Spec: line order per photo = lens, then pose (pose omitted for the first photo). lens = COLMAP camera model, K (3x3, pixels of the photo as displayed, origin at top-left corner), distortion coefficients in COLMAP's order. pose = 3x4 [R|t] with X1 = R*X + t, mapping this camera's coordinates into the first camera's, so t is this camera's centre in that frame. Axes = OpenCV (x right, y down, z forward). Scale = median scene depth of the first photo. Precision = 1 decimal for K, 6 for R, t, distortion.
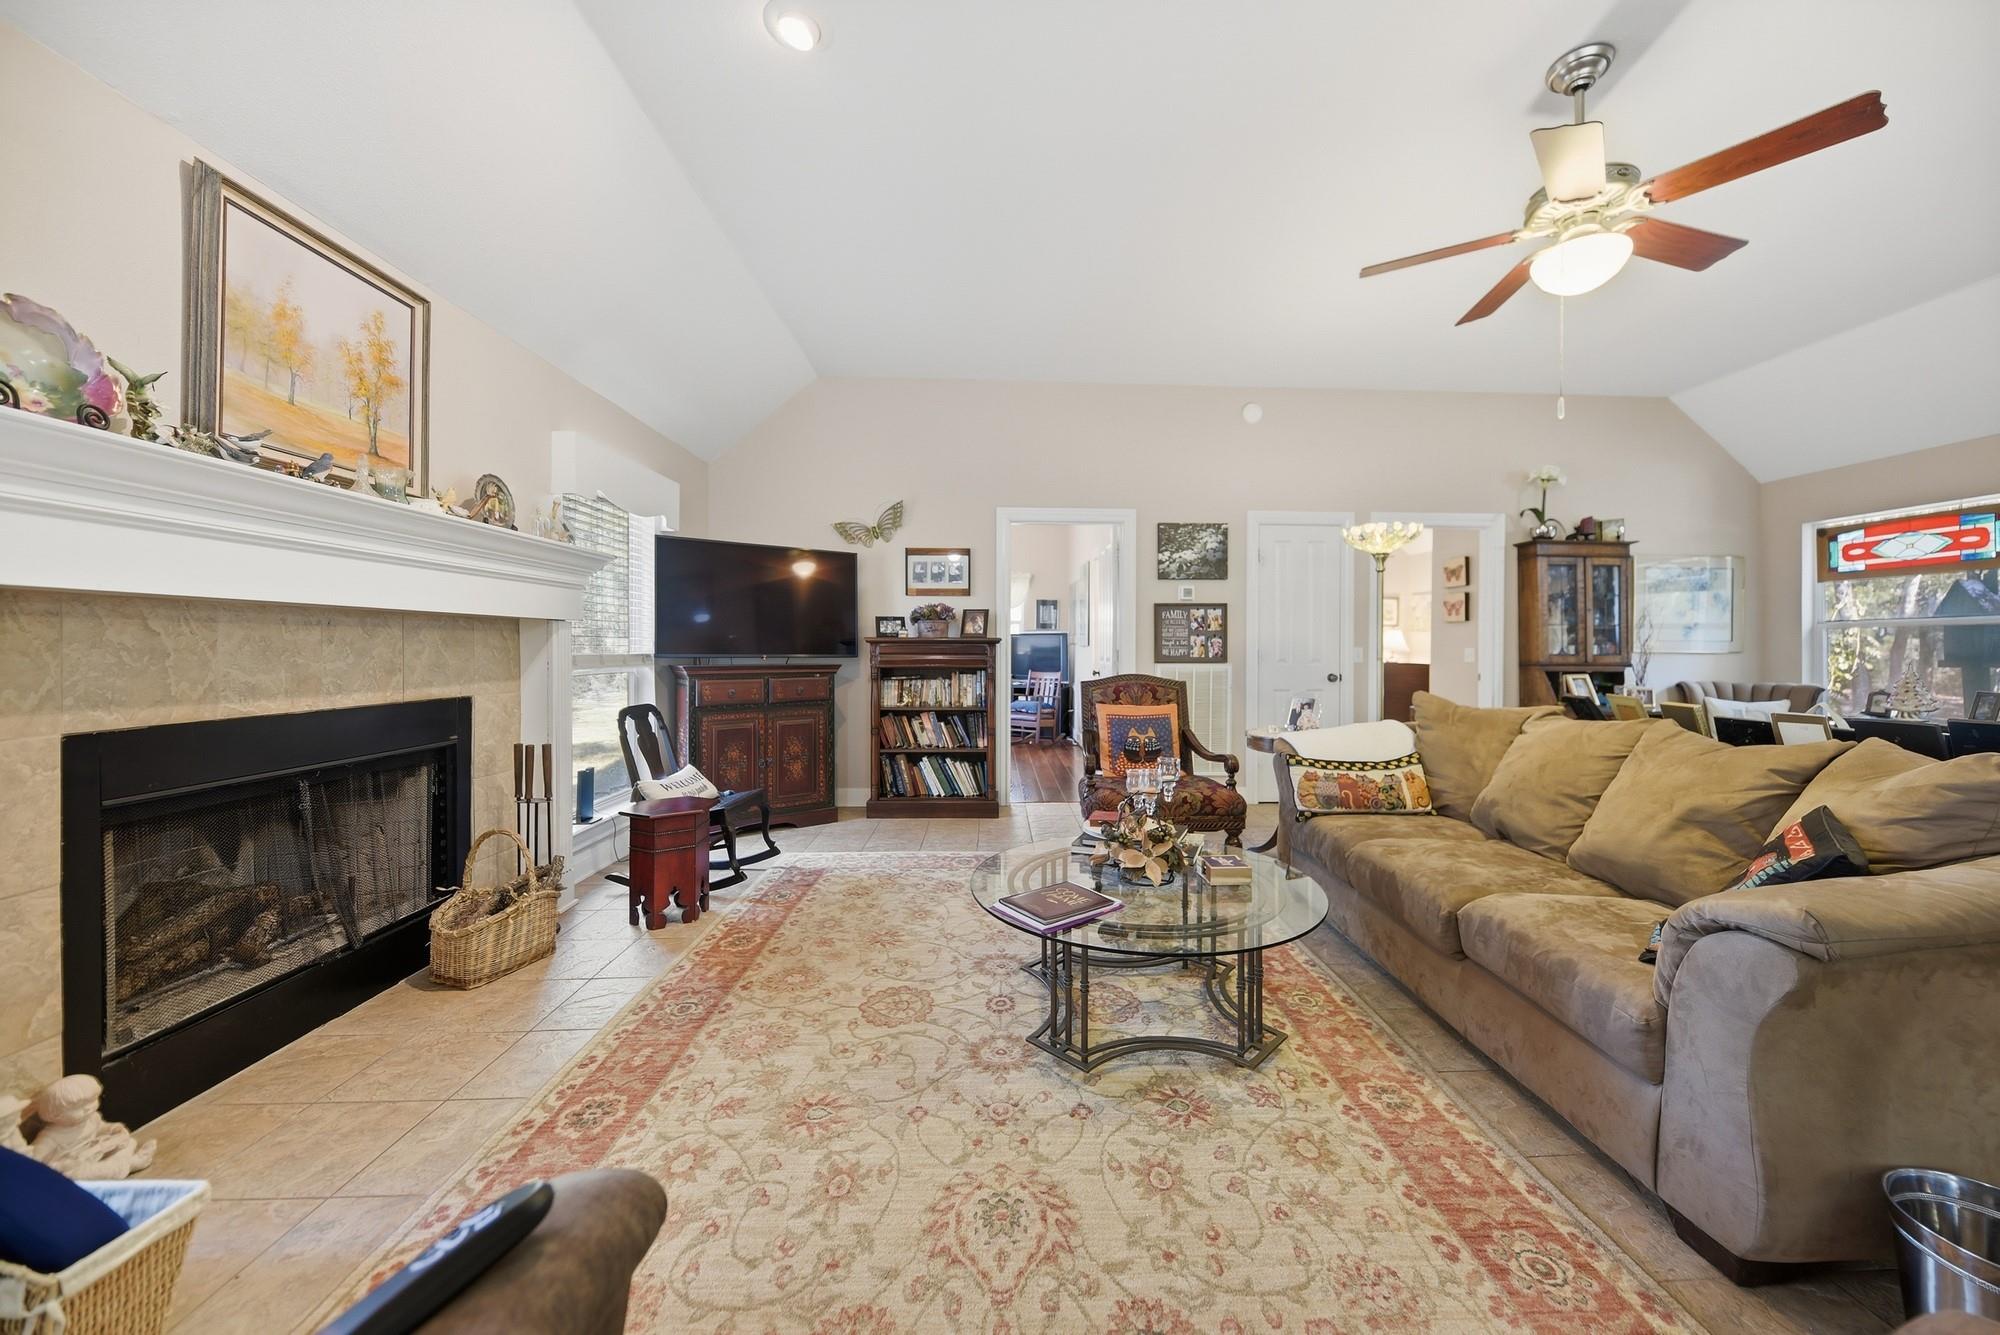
lens RADIAL K [[712.3, 0, 1010.9], [0, 712.3, 655.1], [0, 0, 1]] dist [-0.008387, -0.000125]
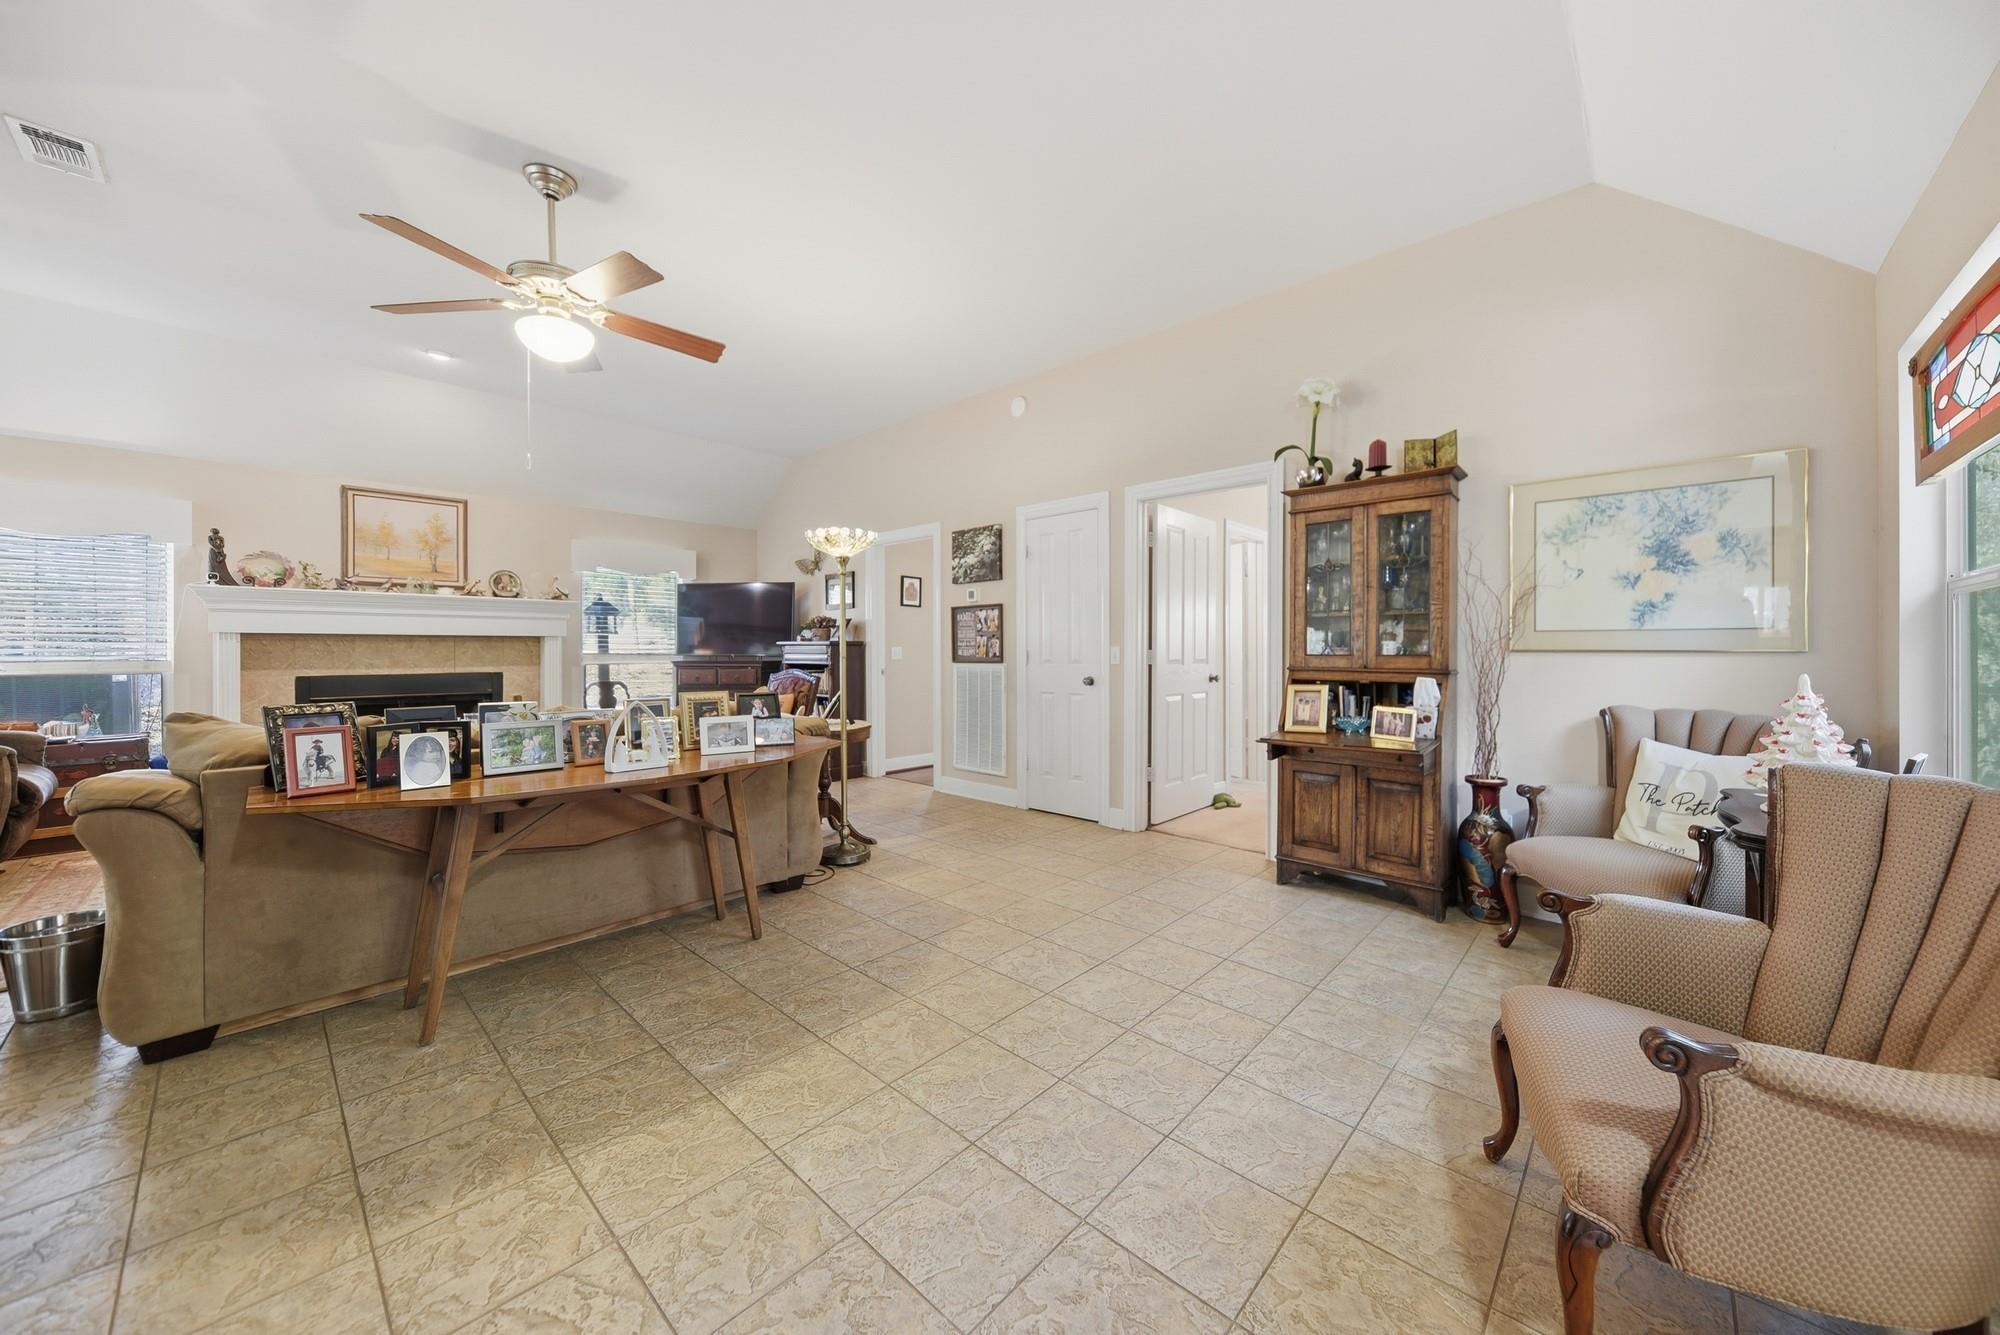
lens RADIAL K [[712.3, 0, 1006.6], [0, 712.3, 656.9], [0, 0, 1]] dist [-0.008387, -0.000125]
pose [[0.706002, 0.003506, -0.708202, 1.118336], [-0.004256, 0.999991, 0.000709, 0.001486], [0.708197, 0.002514, 0.706010, 0.330567]]
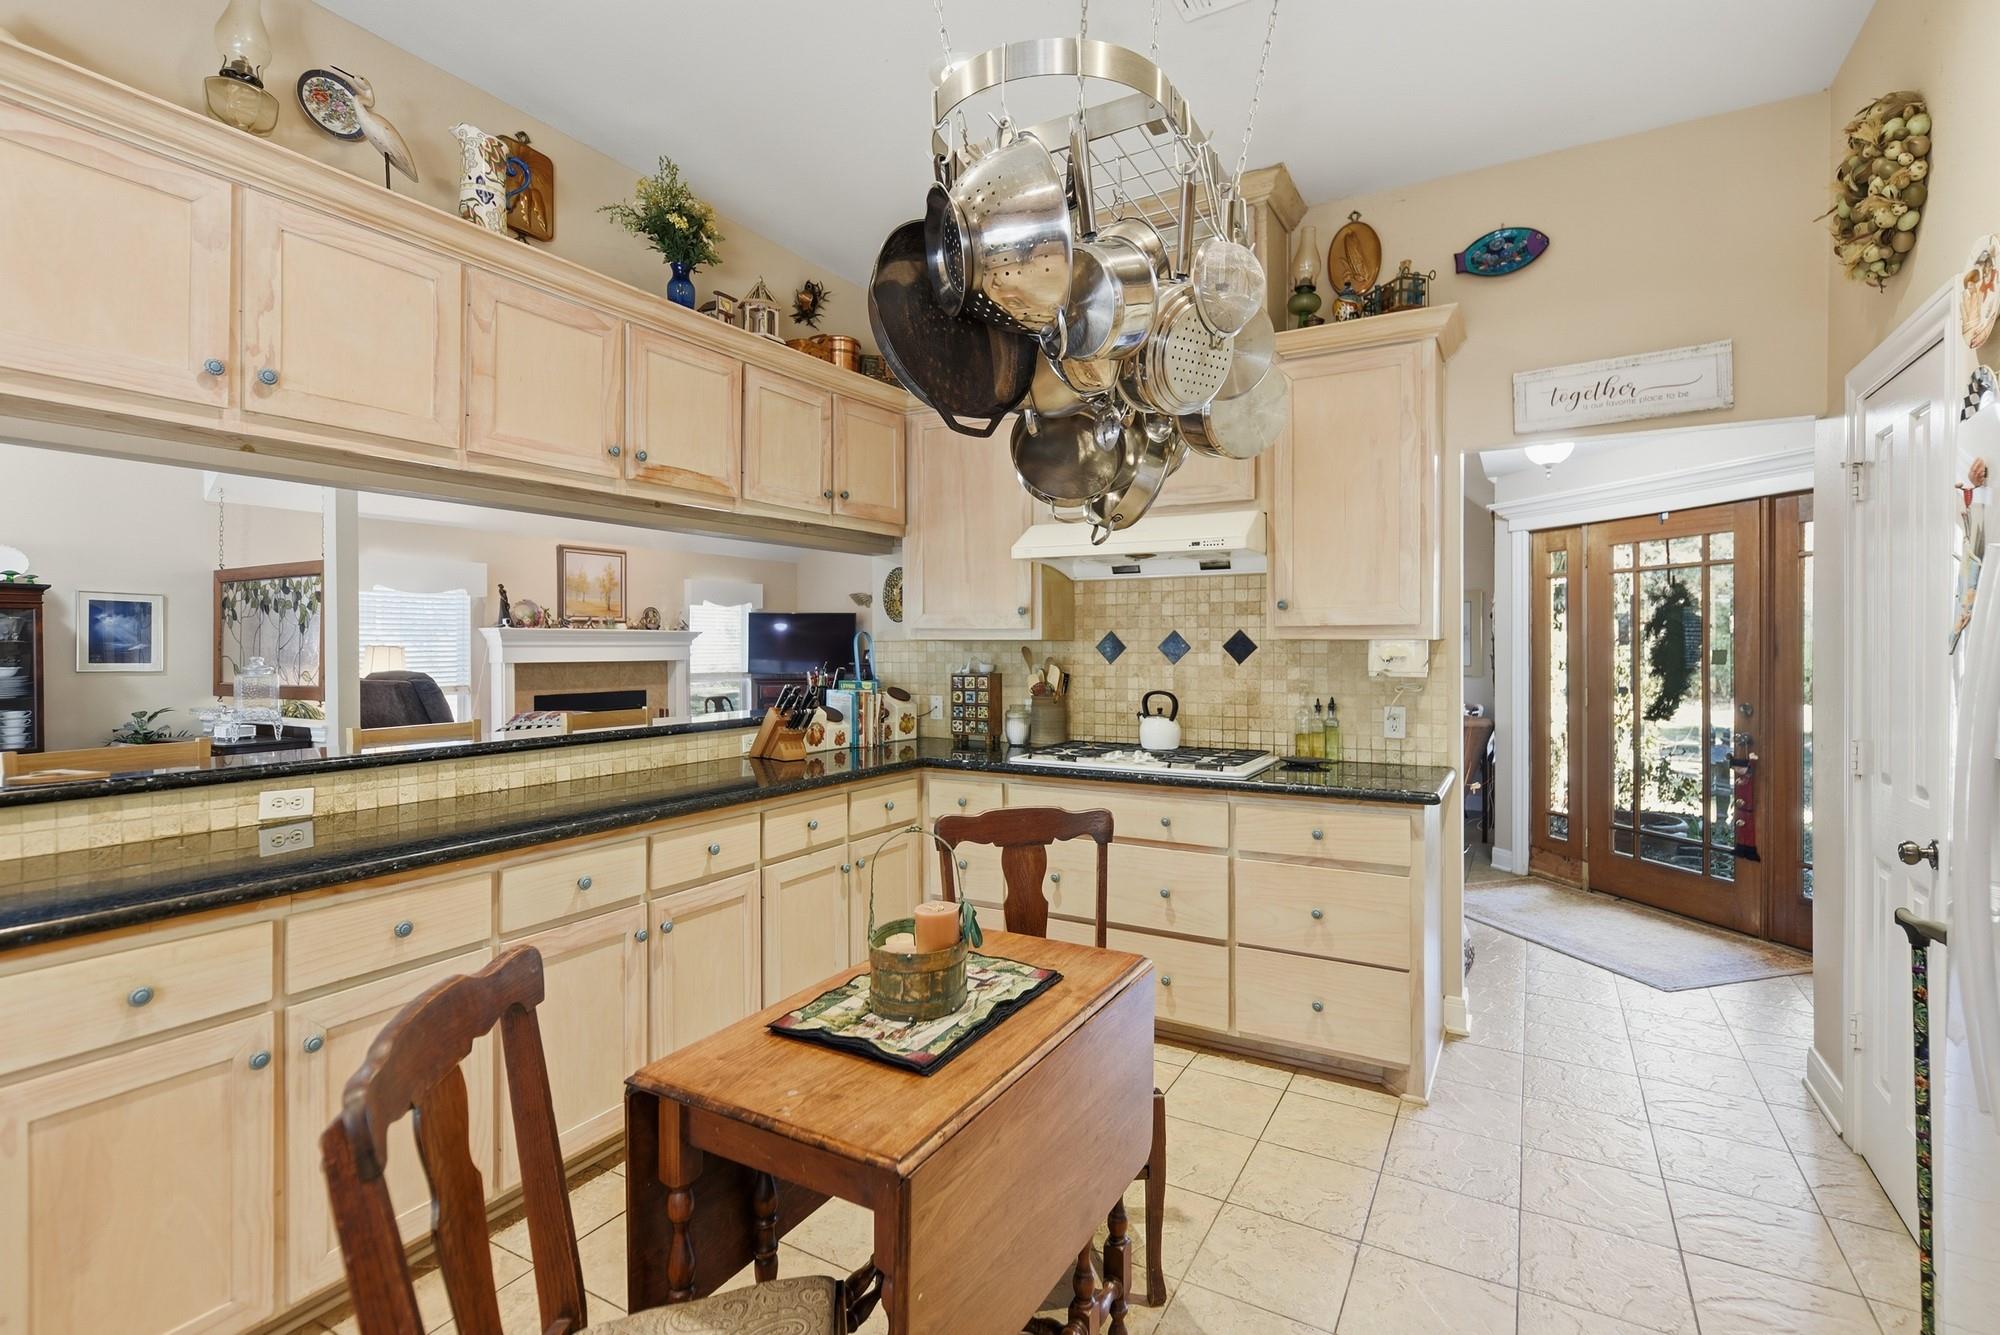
lens RADIAL K [[955.5, 0, 1005.6], [0, 955.5, 662.2], [0, 0, 1]] dist [0.002260, 0.000151]
pose [[0.838222, 0.004259, -0.545312, 1.399837], [-0.002170, 0.999988, 0.004474, -0.039058], [0.545324, -0.002567, 0.838221, -0.769012]]
